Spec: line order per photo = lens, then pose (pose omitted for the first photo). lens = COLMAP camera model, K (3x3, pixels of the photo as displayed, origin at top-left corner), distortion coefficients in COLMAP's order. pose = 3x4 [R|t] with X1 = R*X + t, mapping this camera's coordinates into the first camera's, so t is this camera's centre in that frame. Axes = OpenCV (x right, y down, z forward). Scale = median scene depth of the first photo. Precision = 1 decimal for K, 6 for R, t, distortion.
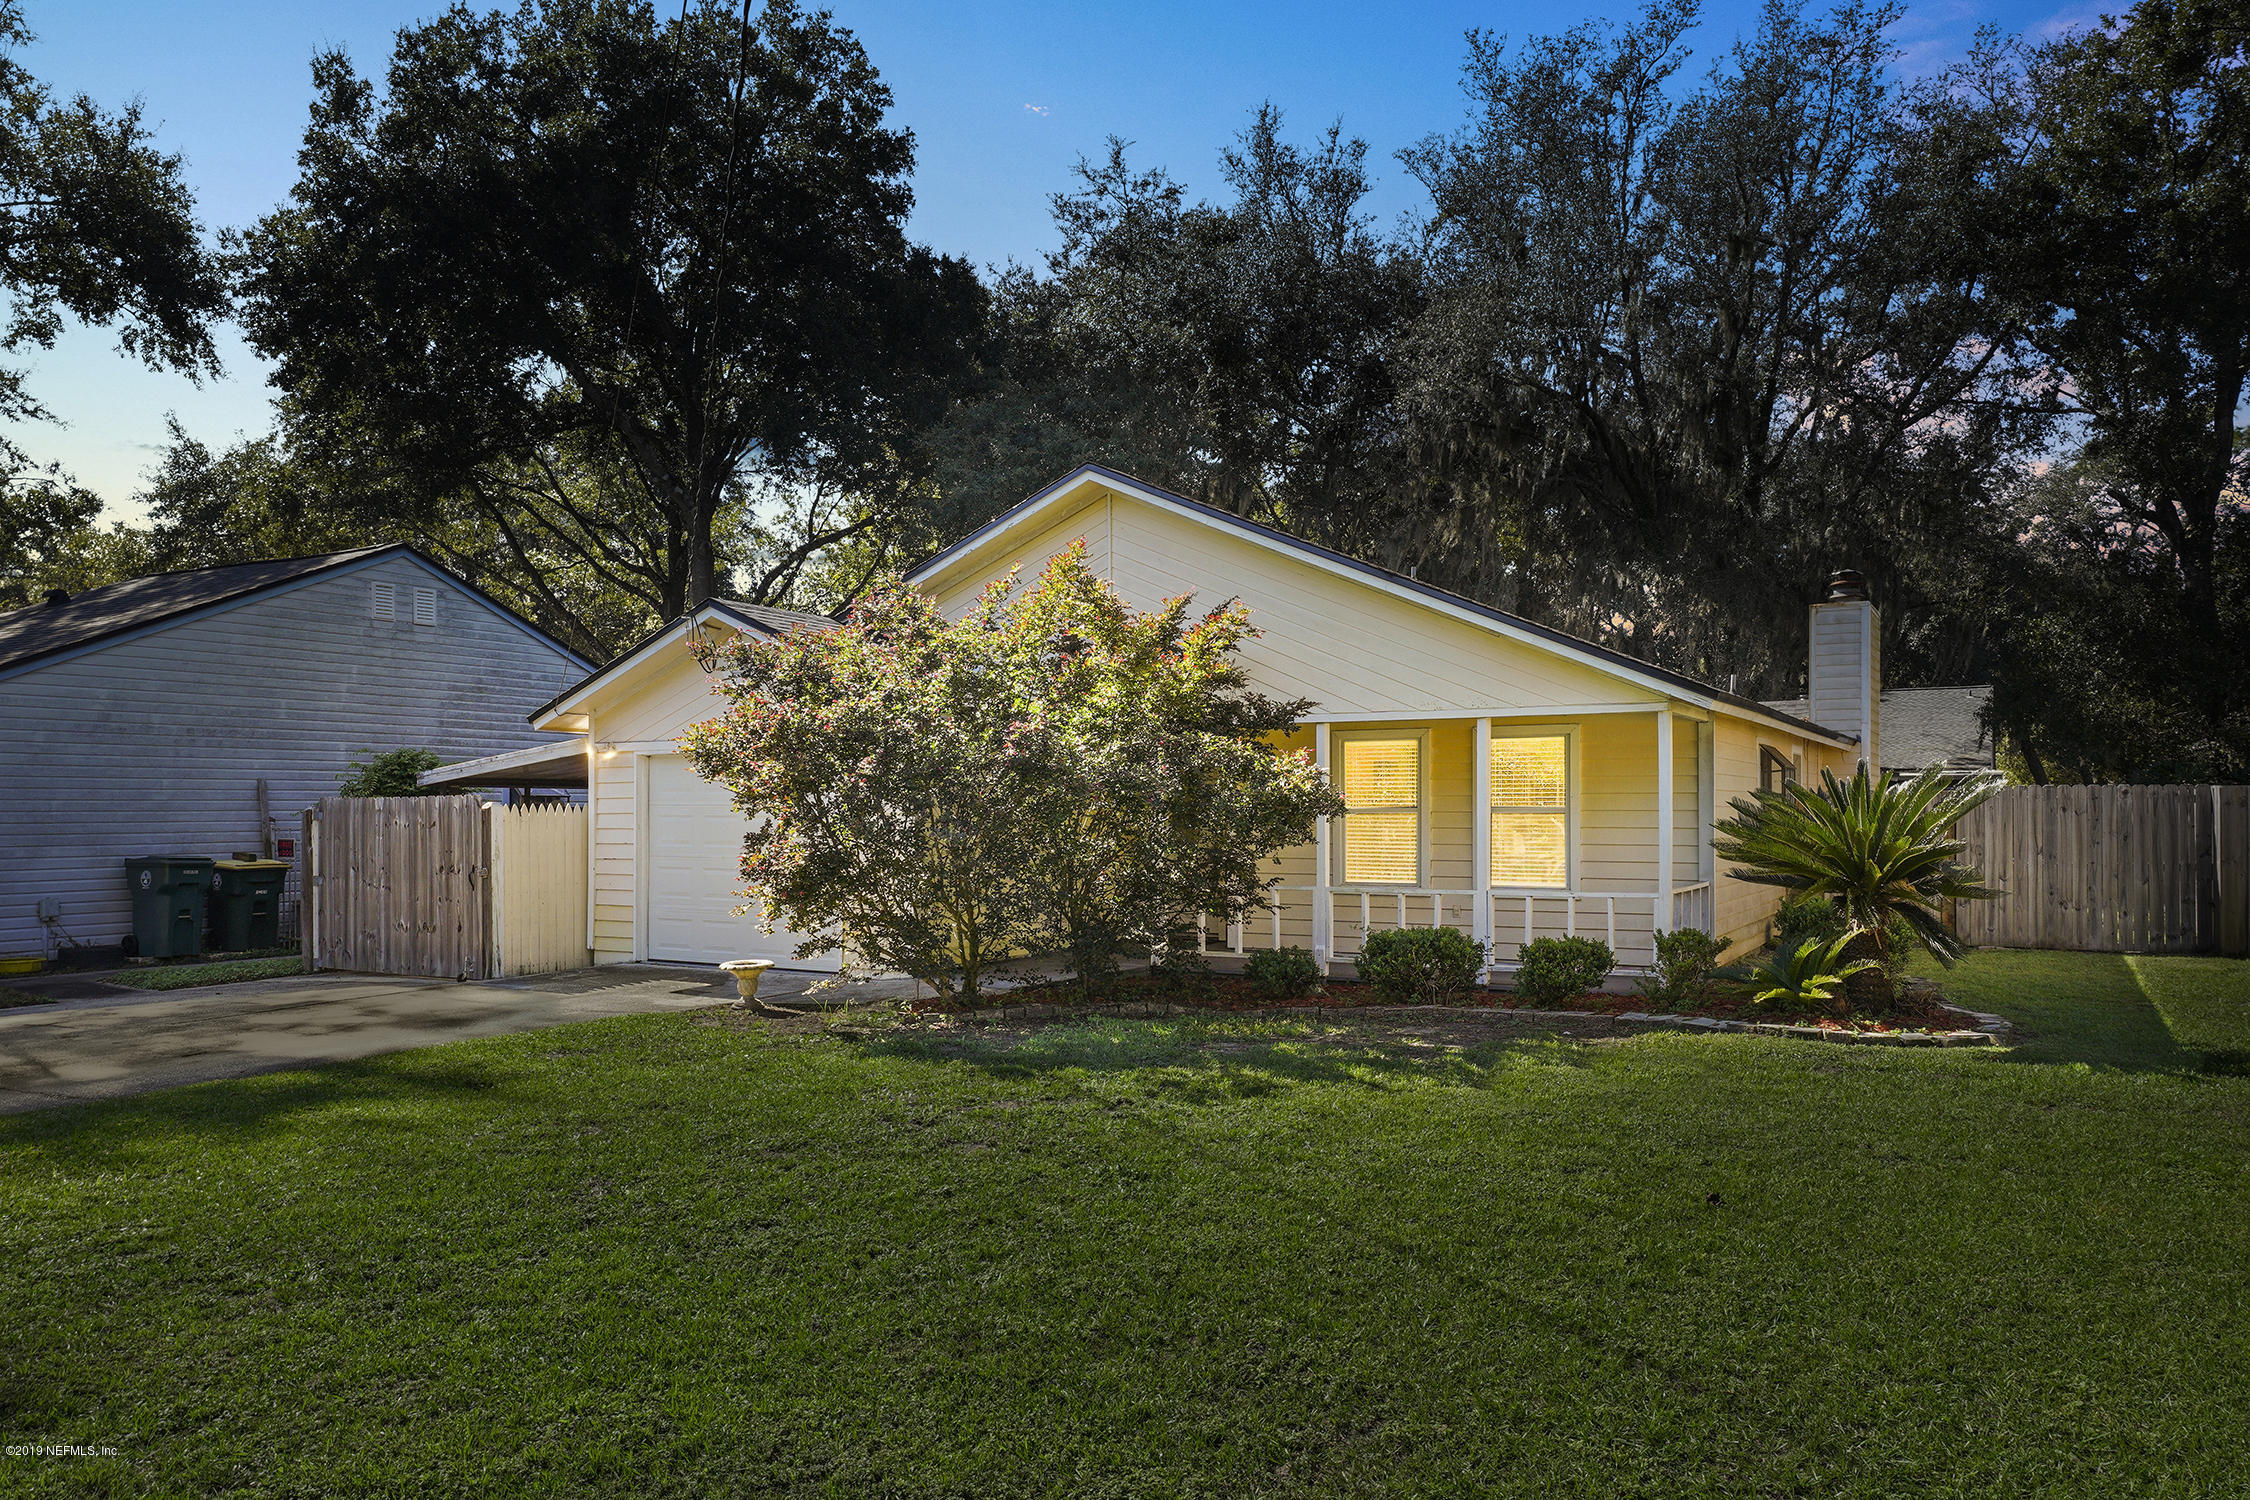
lens RADIAL K [[1408.7, 0, 1124.8], [0, 1408.7, 763.2], [0, 0, 1]] dist [0.000078, -0.000445]
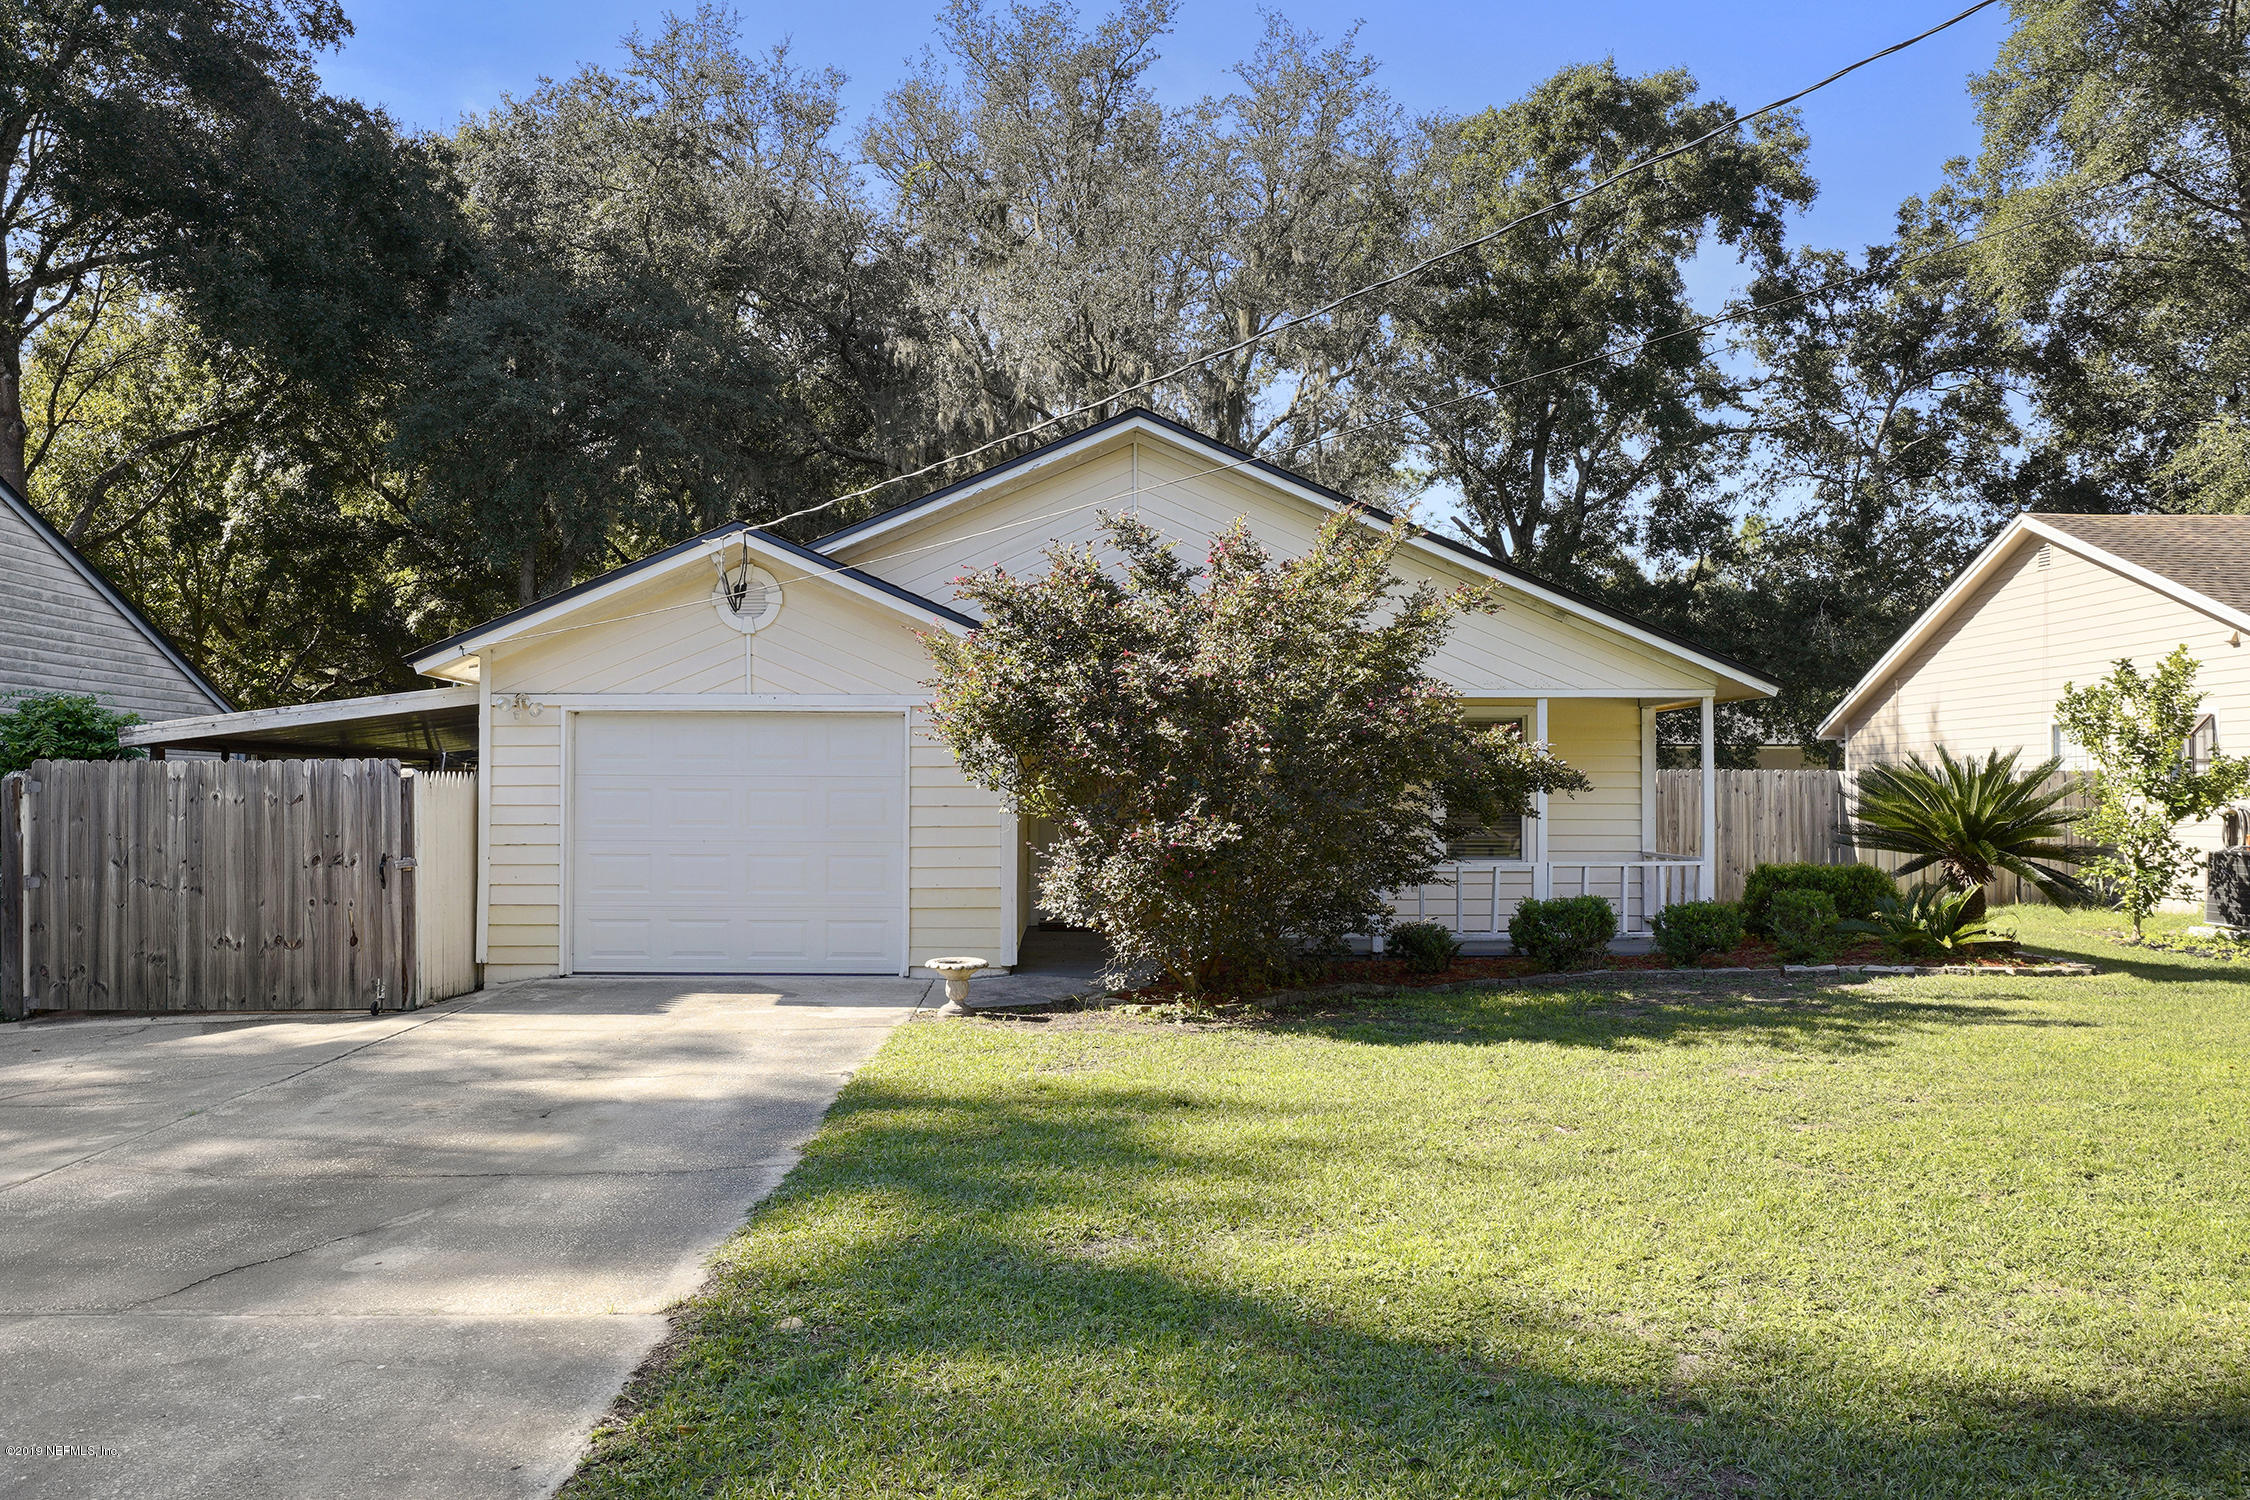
lens RADIAL K [[1515.9, 0, 1124.4], [0, 1515.9, 745.1], [0, 0, 1]] dist [-0.011855, -0.001619]
pose [[0.889758, 0.018268, 0.456067, -0.443846], [-0.018128, 0.999825, -0.004682, 0.011292], [-0.456072, -0.004101, 0.889933, 0.112656]]
